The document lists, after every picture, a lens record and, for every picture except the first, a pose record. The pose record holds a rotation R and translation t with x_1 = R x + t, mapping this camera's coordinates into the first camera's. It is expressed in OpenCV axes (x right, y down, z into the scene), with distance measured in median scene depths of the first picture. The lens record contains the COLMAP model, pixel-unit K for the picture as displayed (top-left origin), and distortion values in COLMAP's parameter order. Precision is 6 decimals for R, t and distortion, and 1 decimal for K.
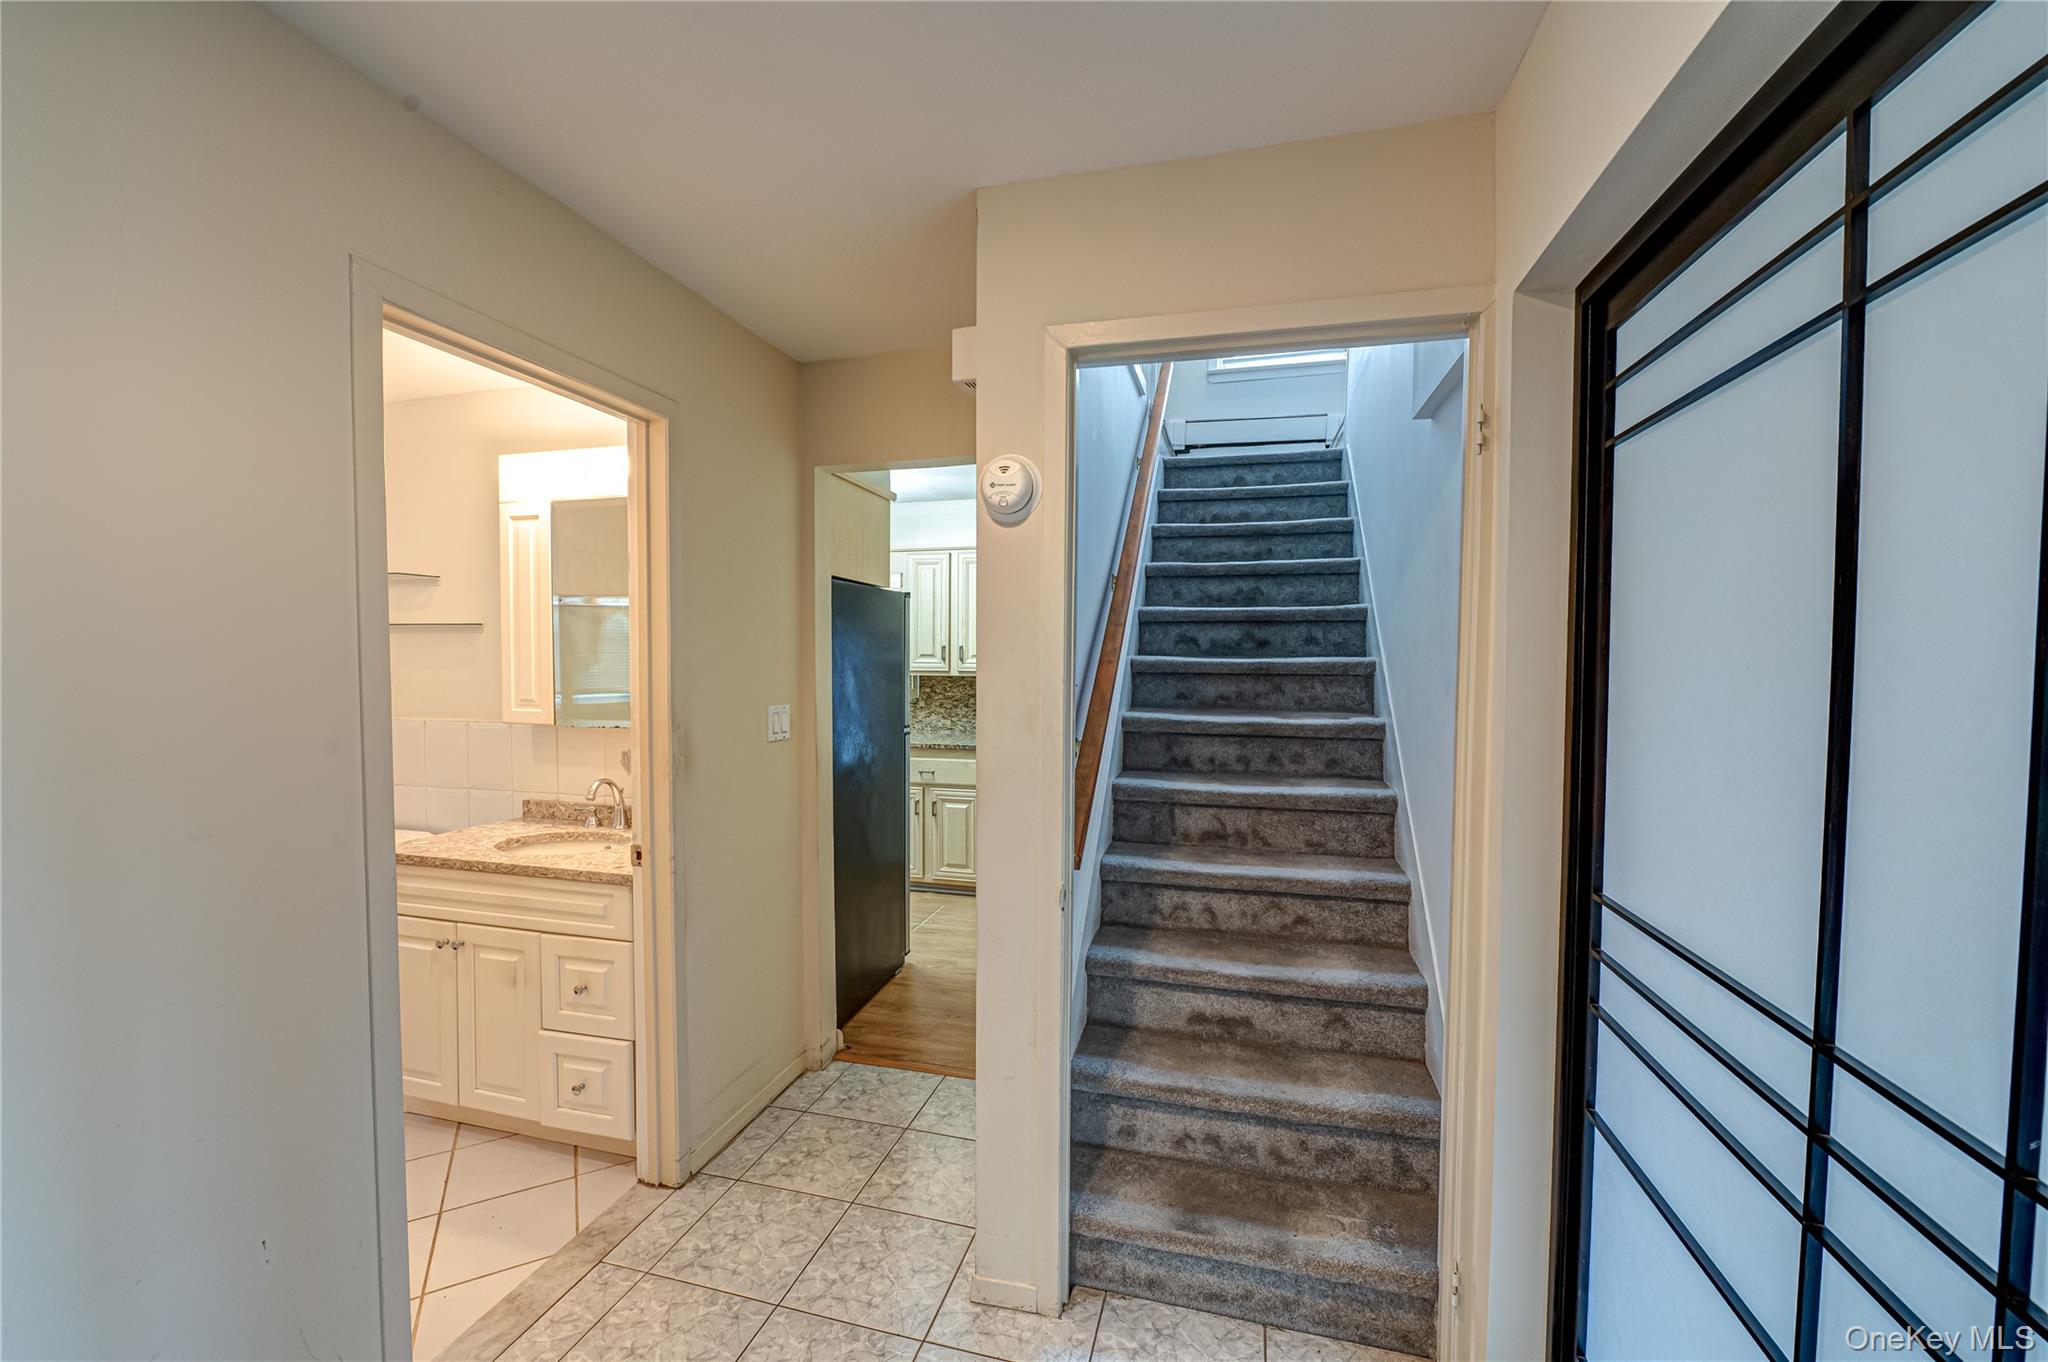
lens RADIAL K [[810.5, 0, 1025.8], [0, 810.5, 685.8], [0, 0, 1]] dist [-0.018719, -0.000625]
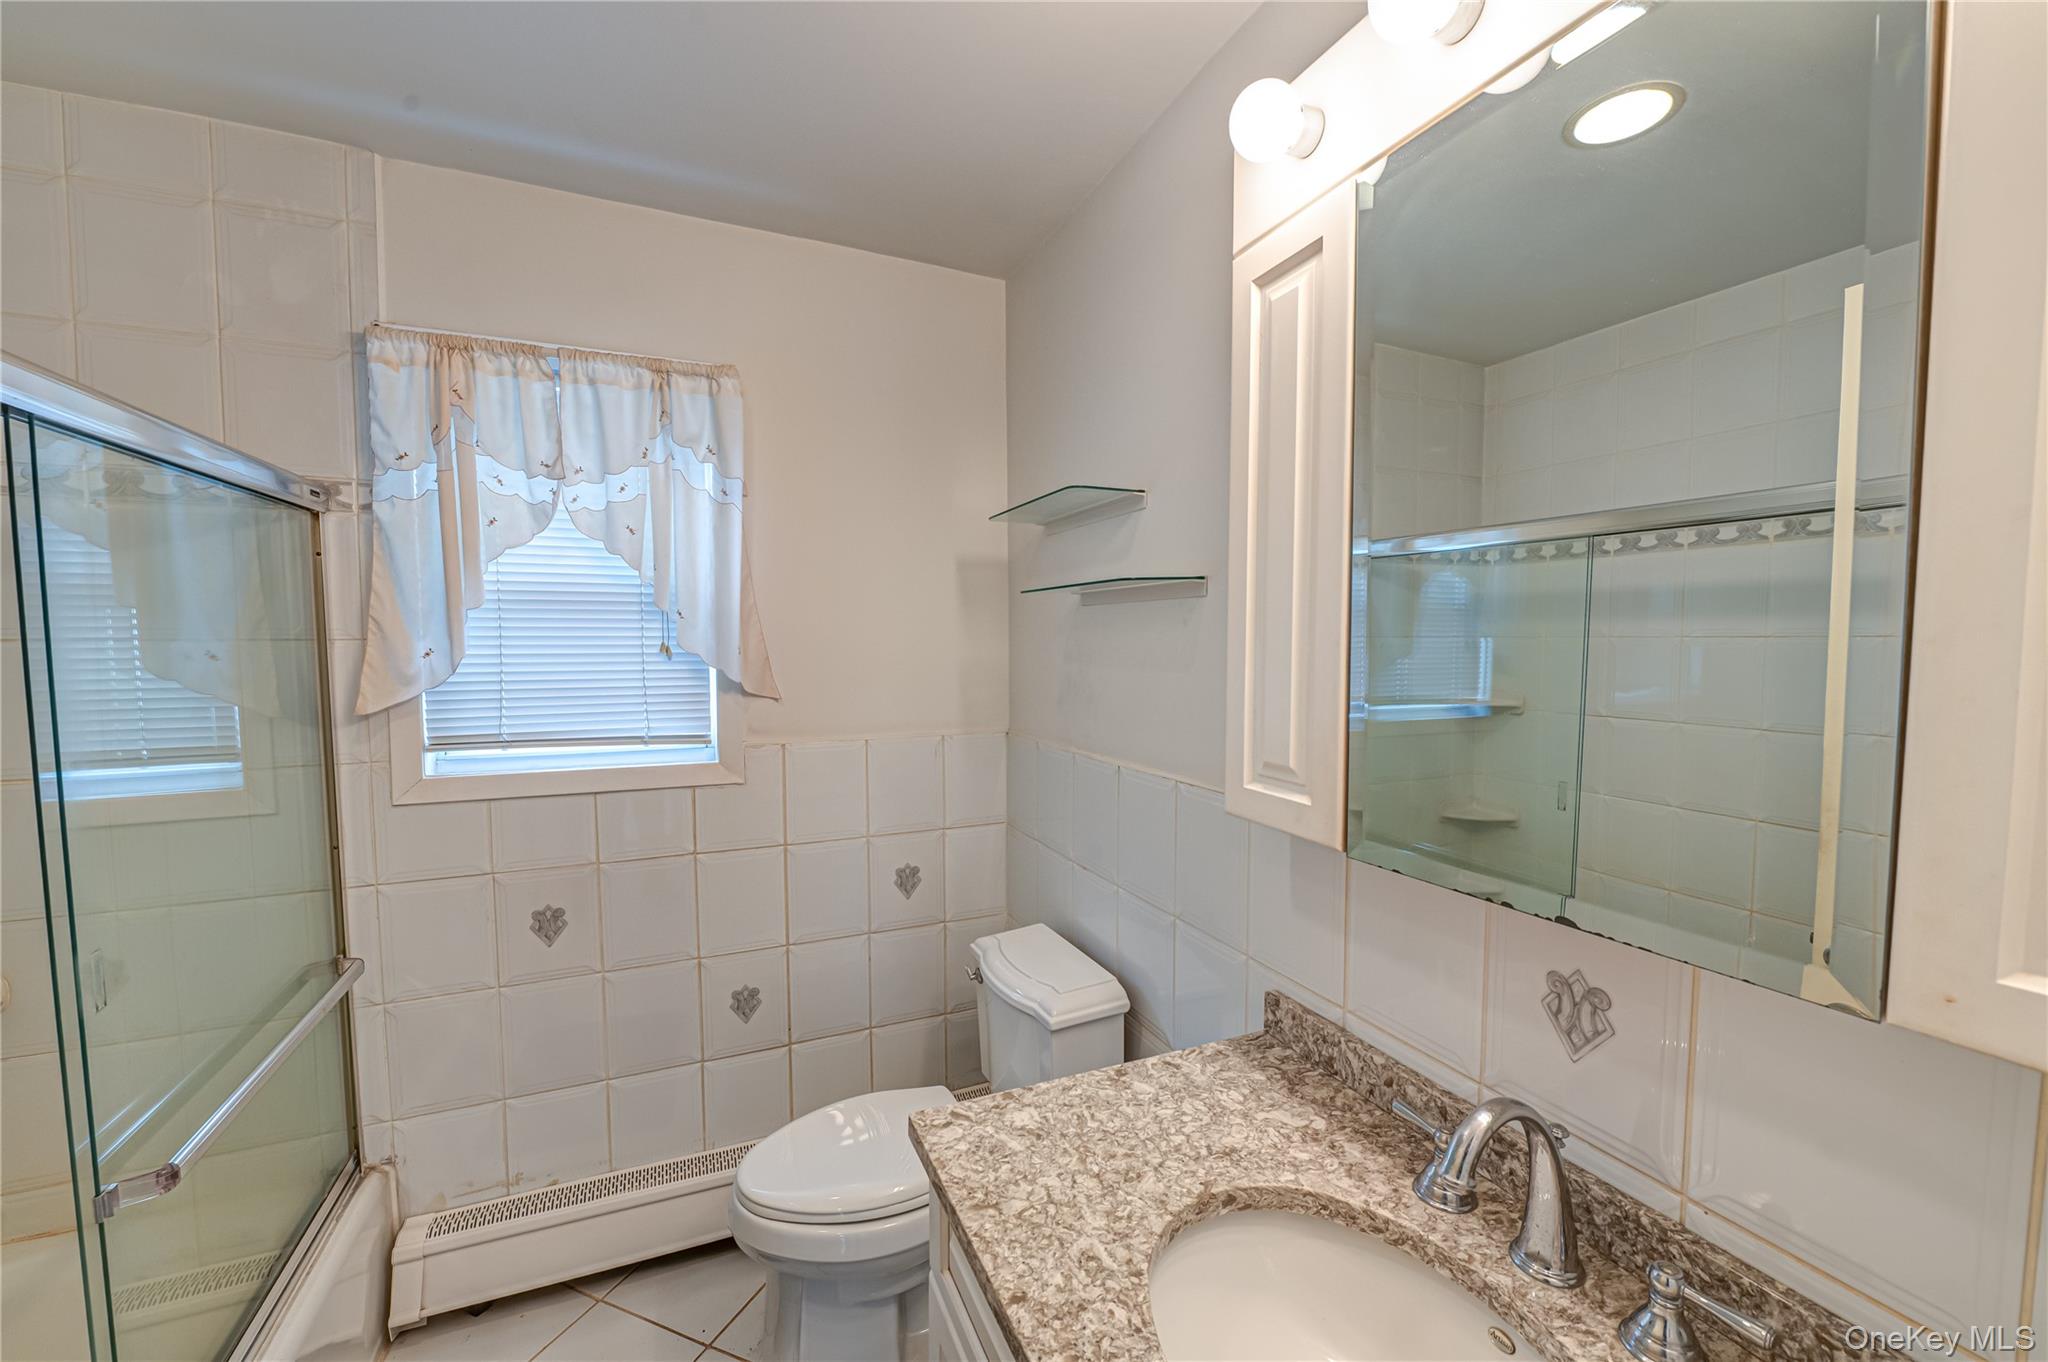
lens RADIAL K [[810.5, 0, 1024.4], [0, 810.5, 686.5], [0, 0, 1]] dist [-0.018719, -0.000625]
pose [[0.622807, 0.039507, -0.781377, -0.399237], [-0.025056, 0.999219, 0.030550, -0.026191], [0.781974, 0.000551, 0.623311, 0.669395]]
